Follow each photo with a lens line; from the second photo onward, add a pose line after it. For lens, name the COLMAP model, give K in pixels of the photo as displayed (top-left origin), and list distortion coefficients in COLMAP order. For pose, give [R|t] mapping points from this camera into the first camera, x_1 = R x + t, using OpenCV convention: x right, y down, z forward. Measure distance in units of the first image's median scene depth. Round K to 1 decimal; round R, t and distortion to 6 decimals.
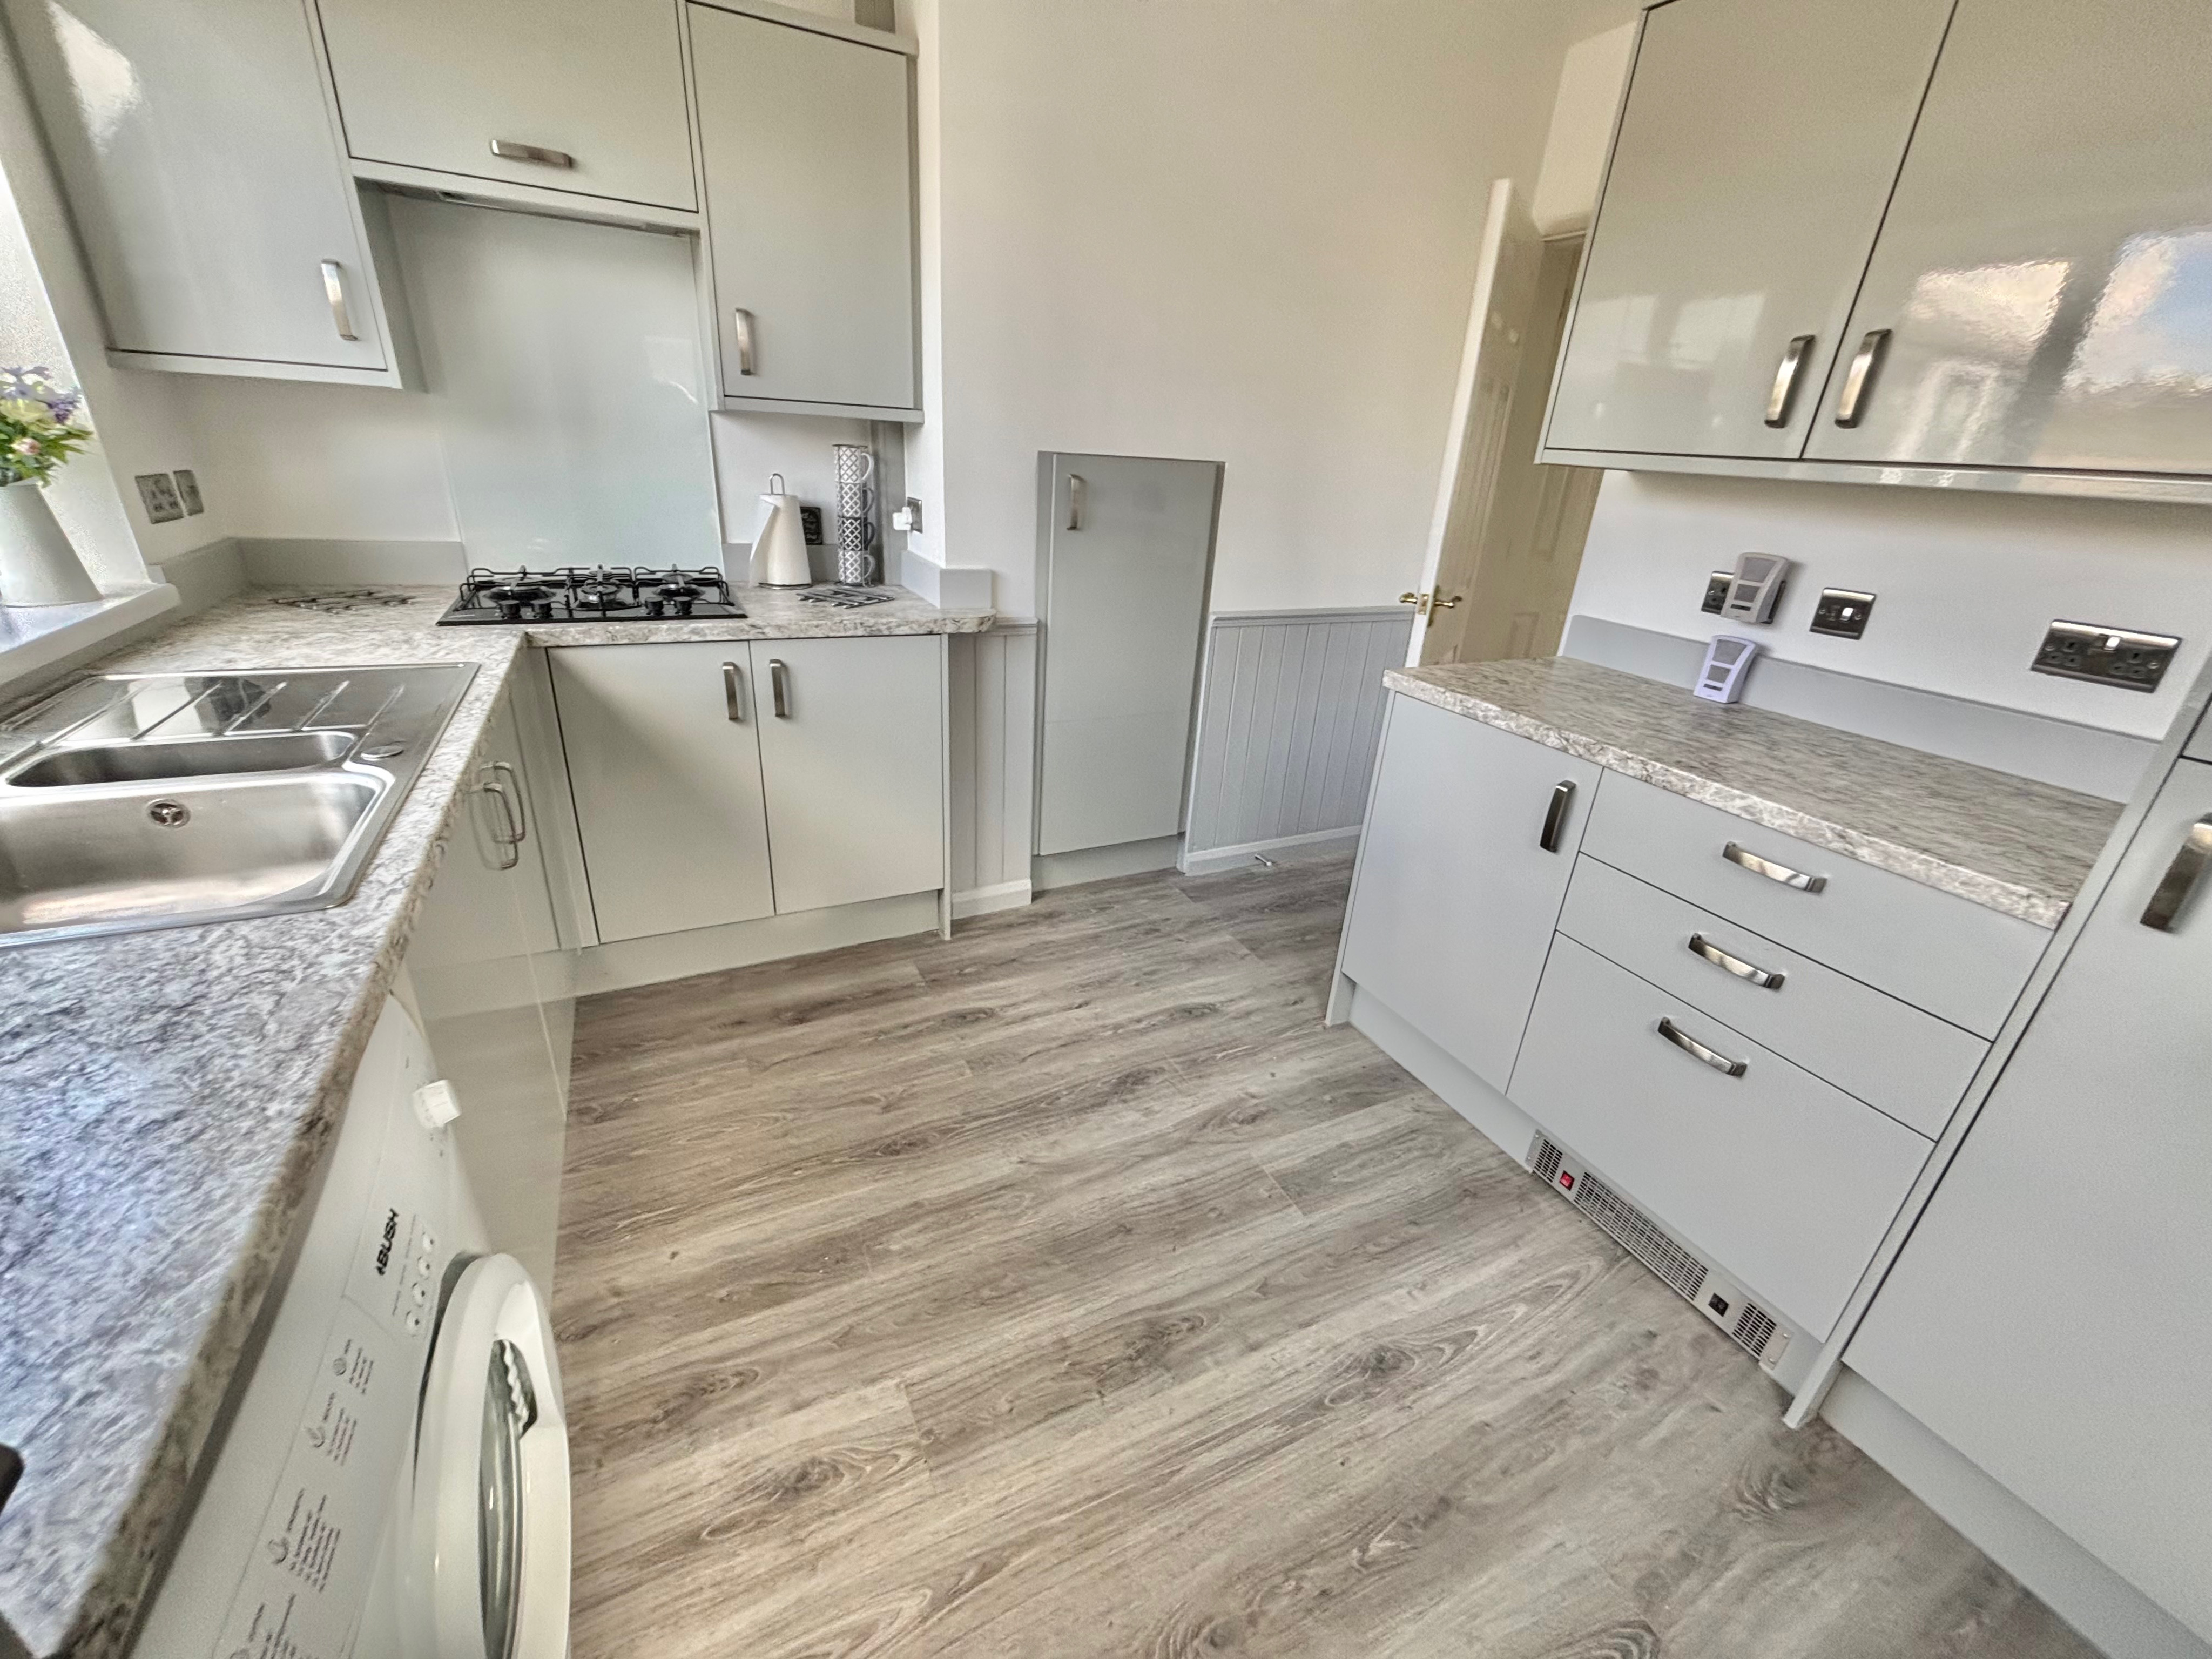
lens RADIAL K [[894.4, 0, 1108.3], [0, 894.4, 837.6], [0, 0, 1]] dist [-0.018699, 0.003857]
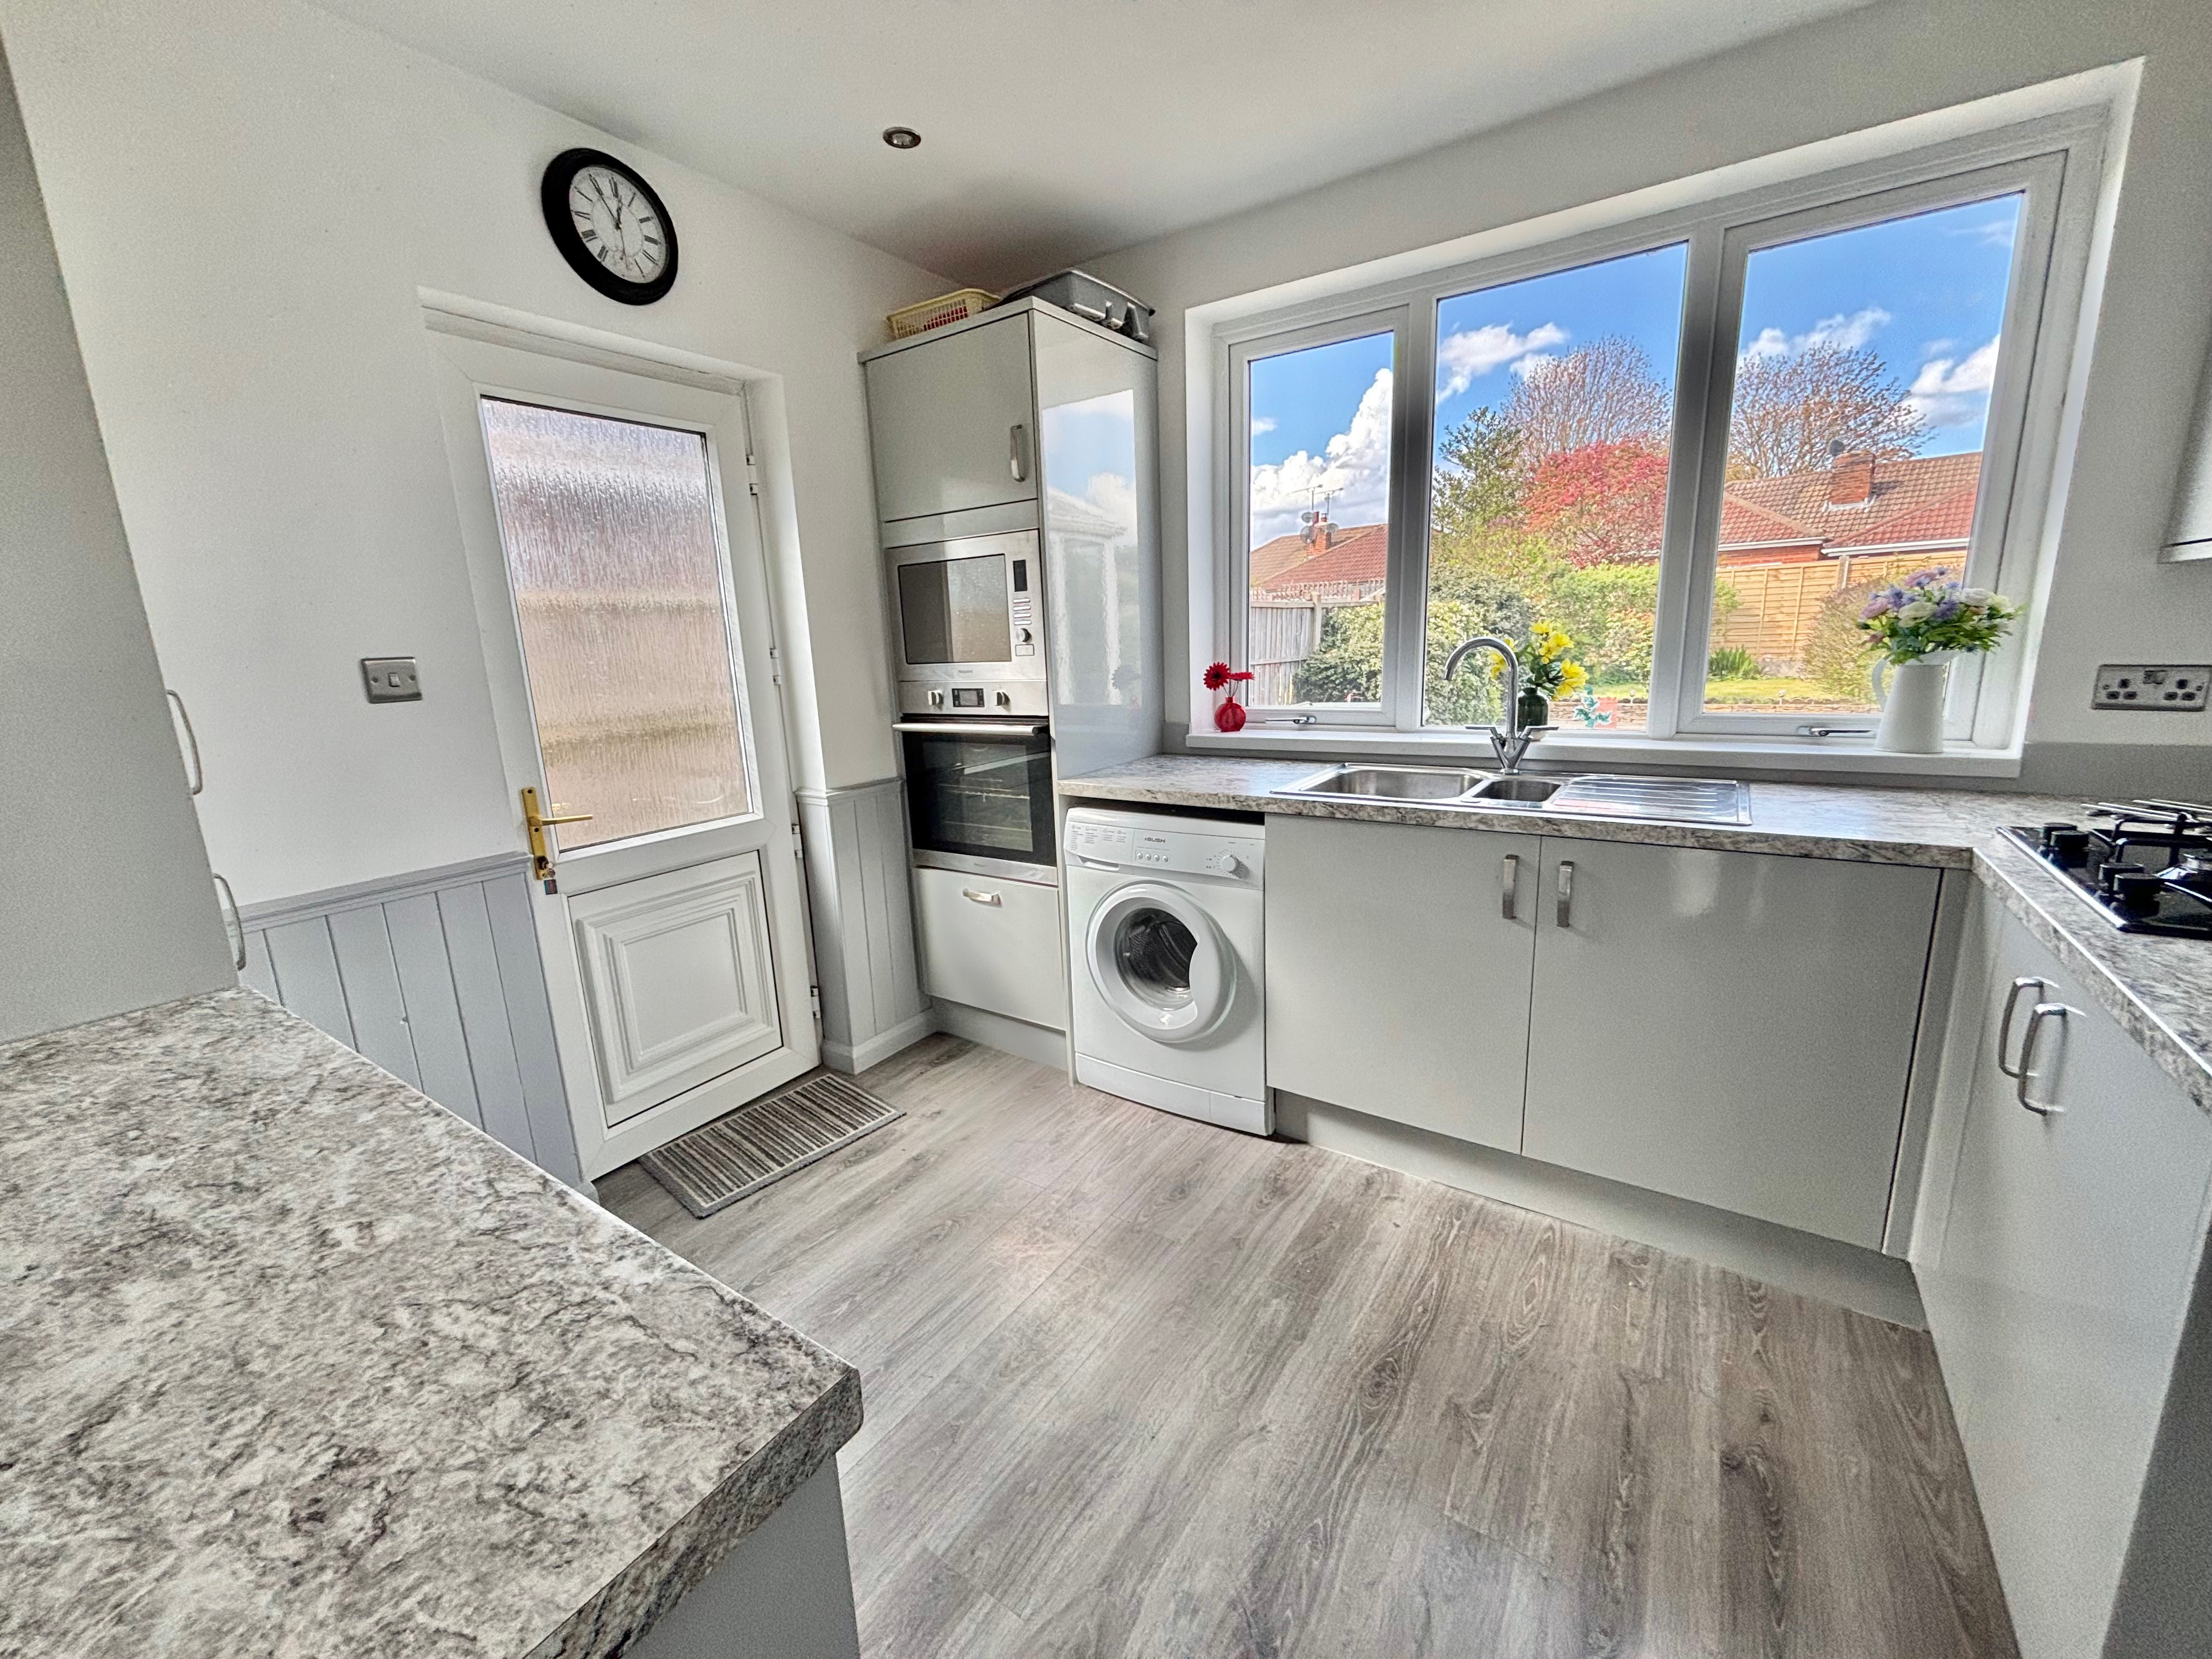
lens RADIAL K [[894.4, 0, 1108.3], [0, 894.4, 837.6], [0, 0, 1]] dist [-0.018699, 0.003857]
pose [[-0.874361, 0.080128, -0.478614, 0.361292], [-0.207704, 0.829573, 0.518331, -0.465992], [0.438579, 0.552619, -0.708704, 1.154663]]
